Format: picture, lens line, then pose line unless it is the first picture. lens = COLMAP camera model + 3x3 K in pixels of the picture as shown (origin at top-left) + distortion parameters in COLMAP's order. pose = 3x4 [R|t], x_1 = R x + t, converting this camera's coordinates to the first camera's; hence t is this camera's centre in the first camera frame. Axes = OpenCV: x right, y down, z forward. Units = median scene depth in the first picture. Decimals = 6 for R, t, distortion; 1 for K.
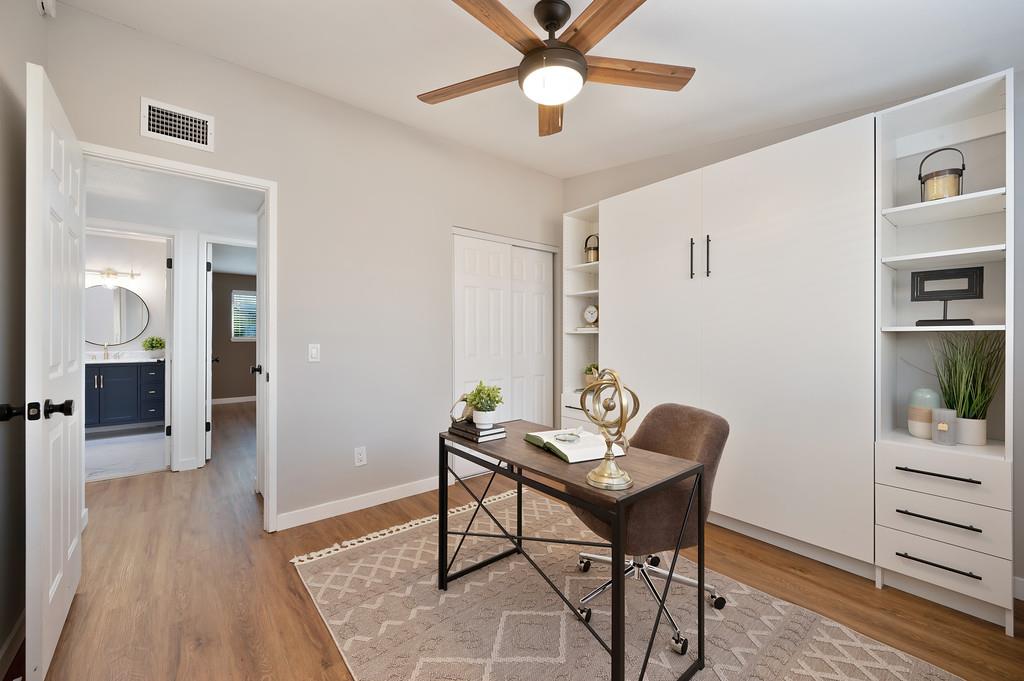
lens RADIAL K [[404.5, 0, 501.7], [0, 404.5, 337.5], [0, 0, 1]] dist [0.000457, -0.000495]
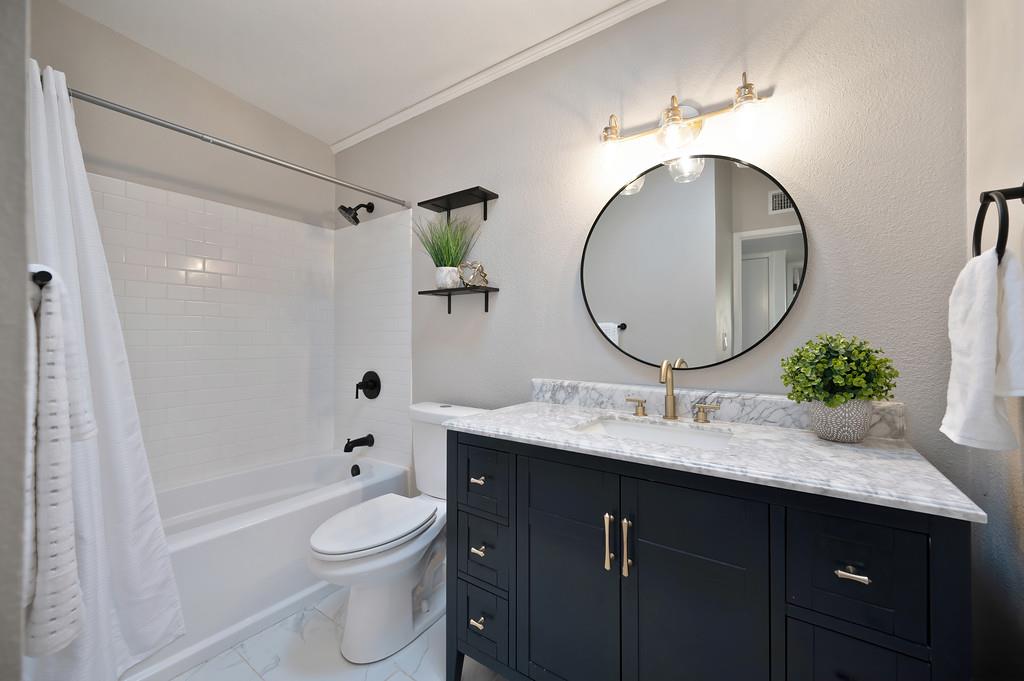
lens RADIAL K [[404.5, 0, 511.5], [0, 404.5, 340.3], [0, 0, 1]] dist [0.000457, -0.000495]
pose [[0.279223, -0.010435, -0.960170, -0.707885], [0.005063, 0.999943, -0.009395, 0.000178], [0.960213, -0.002238, 0.279260, 0.783597]]
